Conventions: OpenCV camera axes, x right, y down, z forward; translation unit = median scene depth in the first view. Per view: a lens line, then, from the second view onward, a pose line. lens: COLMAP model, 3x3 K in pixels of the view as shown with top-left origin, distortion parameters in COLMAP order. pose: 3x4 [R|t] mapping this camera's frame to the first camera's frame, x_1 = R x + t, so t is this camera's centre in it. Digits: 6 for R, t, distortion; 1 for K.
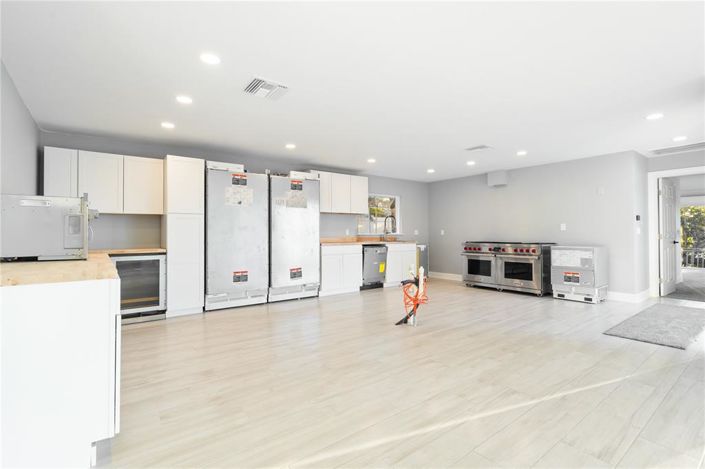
lens RADIAL K [[329.5, 0, 352.0], [0, 329.5, 230.0], [0, 0, 1]] dist [-0.009754, -0.000349]
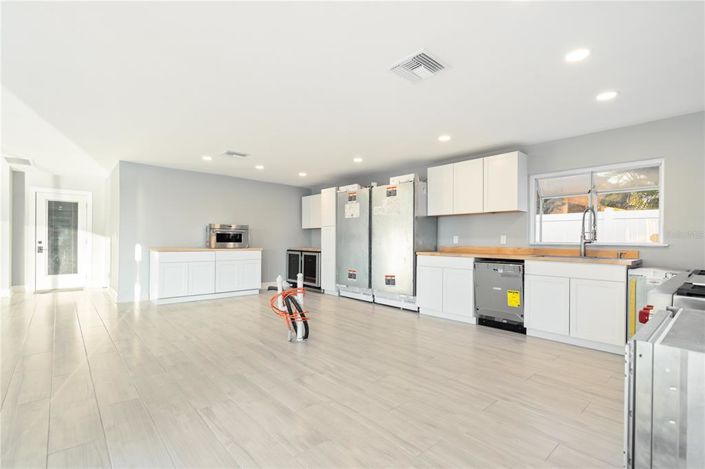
lens RADIAL K [[329.5, 0, 341.6], [0, 329.5, 243.4], [0, 0, 1]] dist [-0.009754, -0.000349]
pose [[0.064547, 0.013864, -0.997818, 0.786936], [-0.000686, 0.999904, 0.013849, 0.005852], [0.997914, -0.000210, 0.064551, 0.768433]]
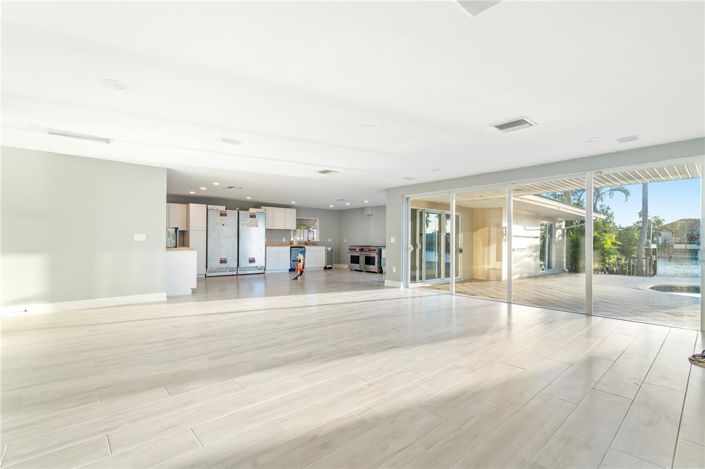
lens RADIAL K [[329.5, 0, 351.1], [0, 329.5, 239.0], [0, 0, 1]] dist [-0.009754, -0.000349]
pose [[0.997710, 0.011116, 0.066711, 0.278375], [-0.011501, 0.999919, 0.005386, -0.012480], [-0.066646, -0.006141, 0.997758, -0.964333]]
